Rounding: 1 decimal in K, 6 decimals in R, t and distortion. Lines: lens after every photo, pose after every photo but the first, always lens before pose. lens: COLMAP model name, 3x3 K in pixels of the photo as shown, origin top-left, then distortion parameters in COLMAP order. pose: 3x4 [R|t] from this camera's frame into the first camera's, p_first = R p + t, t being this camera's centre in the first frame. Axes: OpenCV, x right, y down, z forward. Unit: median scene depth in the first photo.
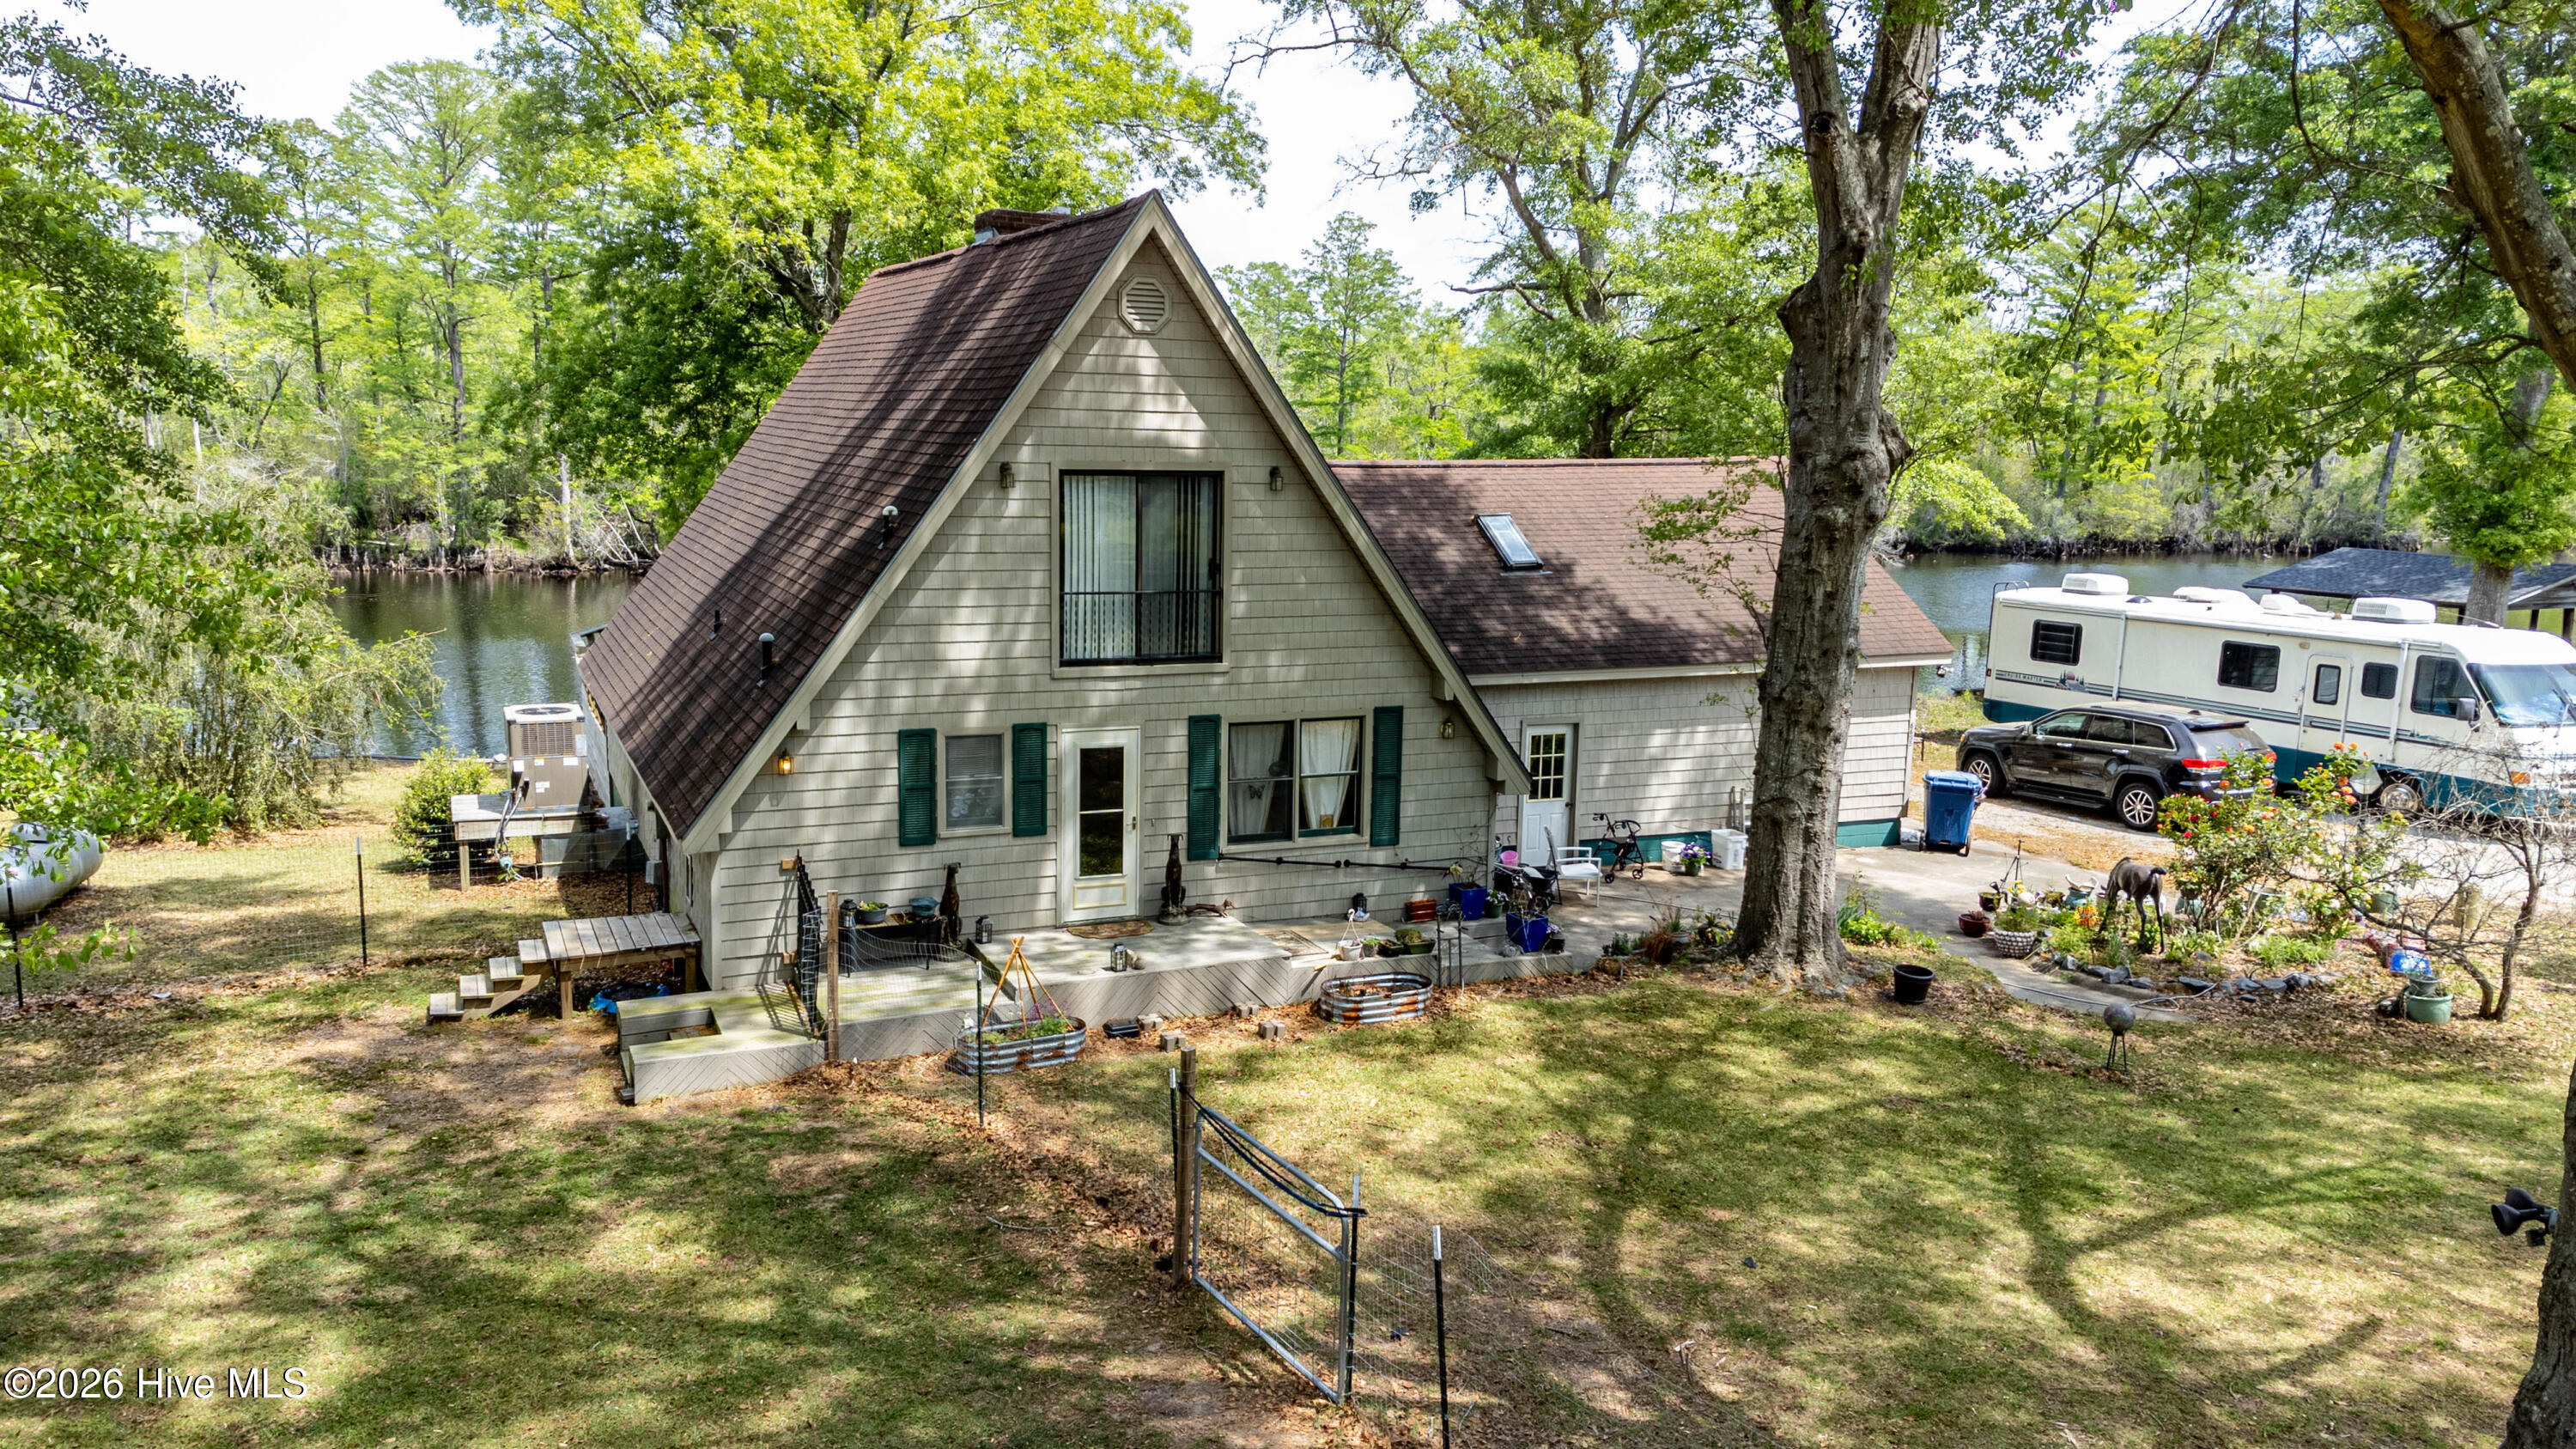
lens RADIAL K [[1857.7, 0, 1271.3], [0, 1857.7, 733.6], [0, 0, 1]] dist [0.266817, -0.223610]
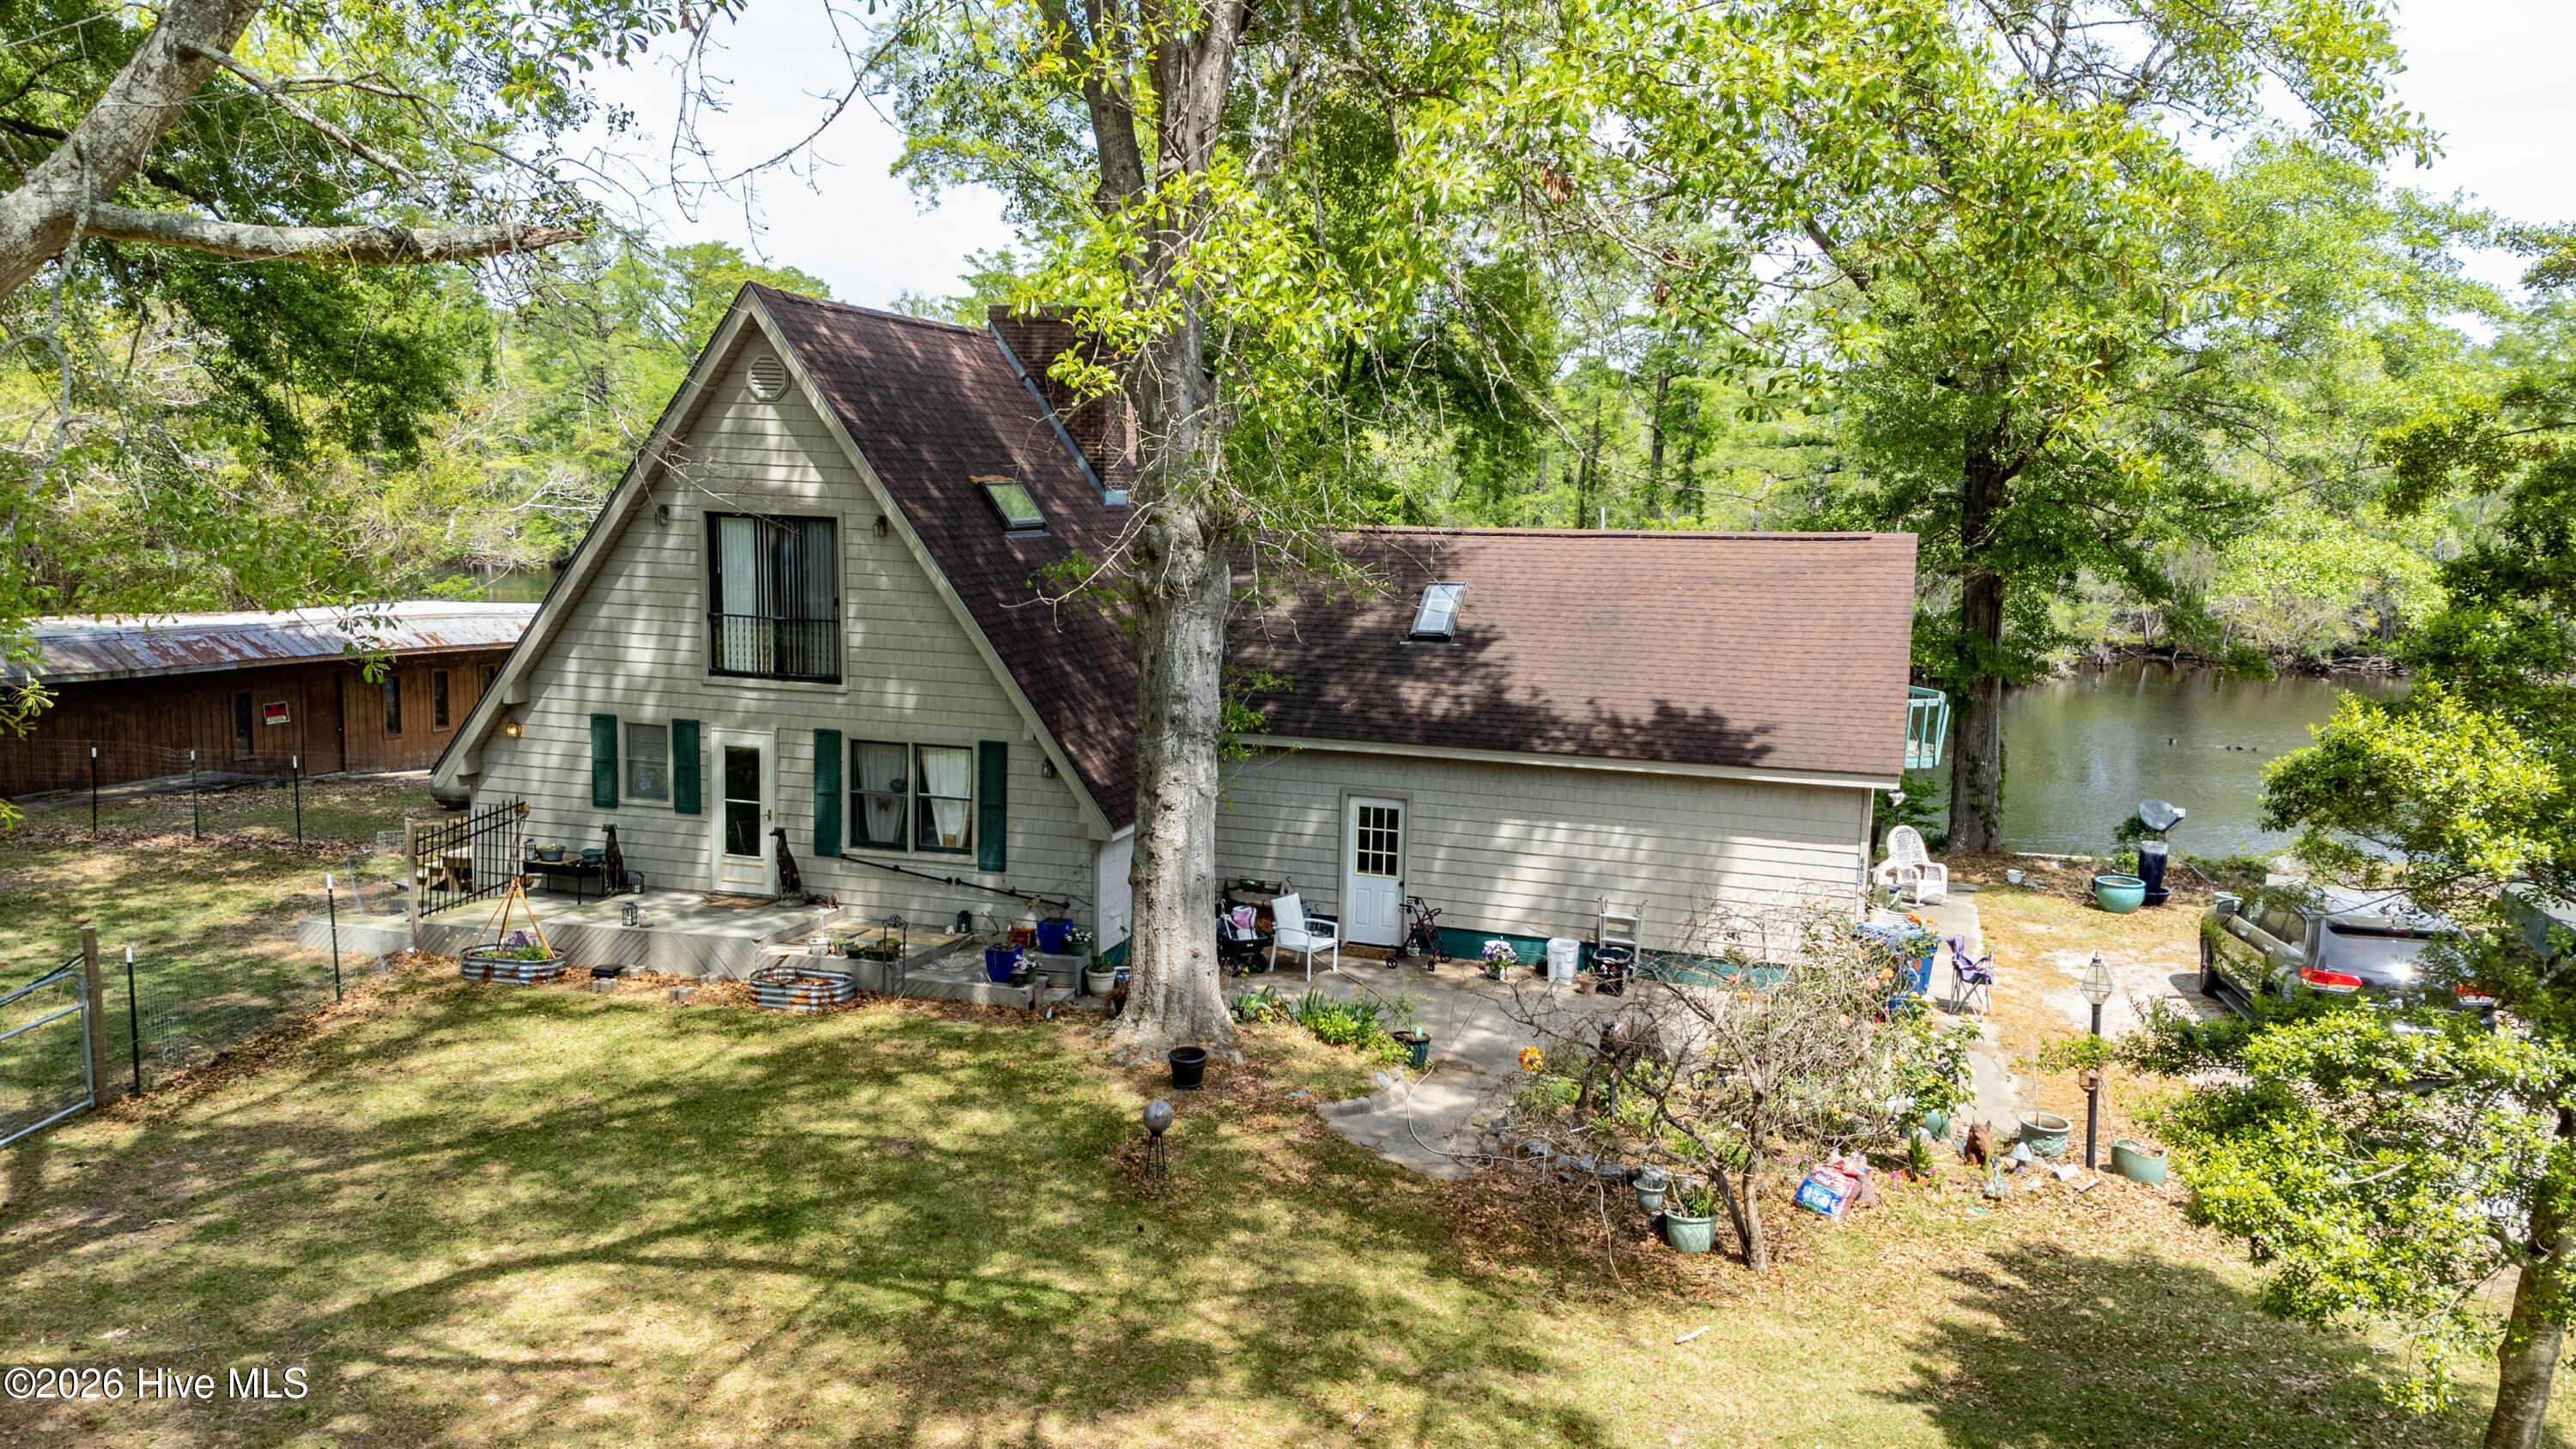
lens RADIAL K [[1851.6, 0, 1306.4], [0, 1851.6, 741.0], [0, 0, 1]] dist [0.259785, -0.220497]
pose [[0.764985, 0.091048, -0.637580, 0.933684], [-0.117851, 0.993031, 0.000407, -0.038218], [0.633174, 0.074829, 0.770384, 0.295590]]
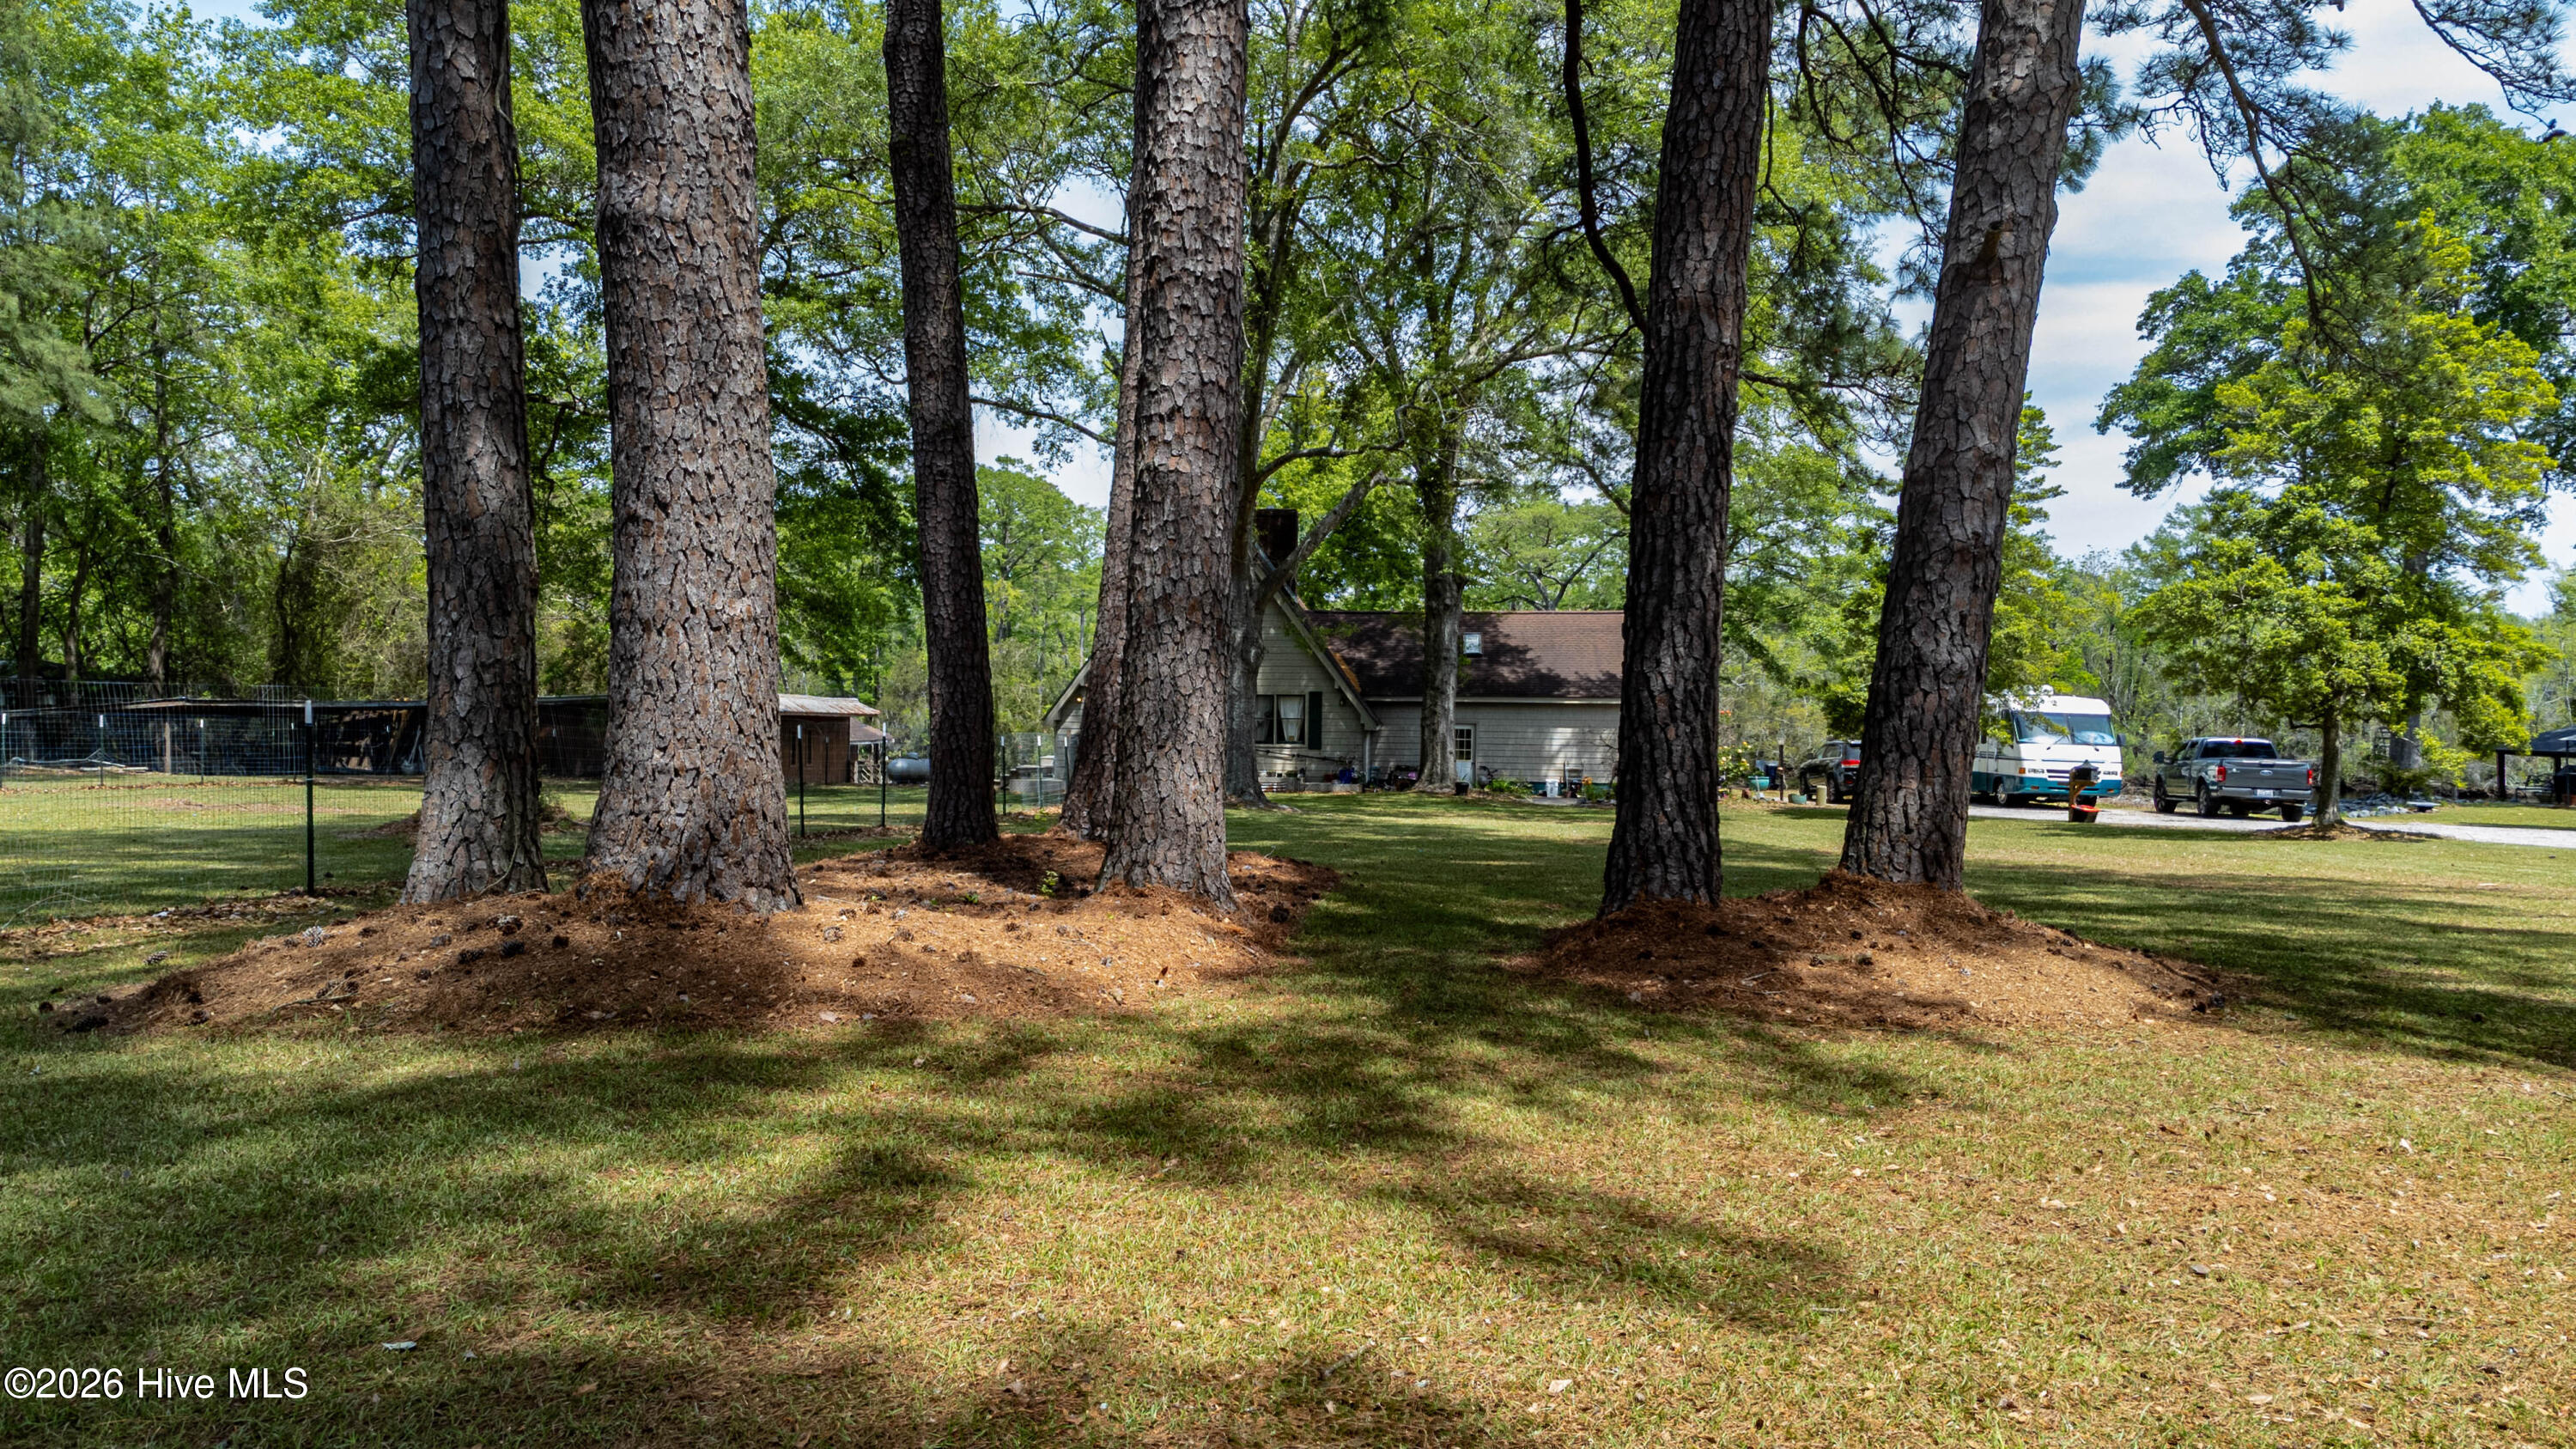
lens RADIAL K [[1837.2, 0, 1262.1], [0, 1837.2, 733.2], [0, 0, 1]] dist [0.297620, -0.276120]
pose [[0.876797, -0.000873, -0.480859, 1.223326], [-0.075000, 0.987512, -0.138548, 0.398721], [0.474975, 0.157543, 0.865782, -1.177258]]
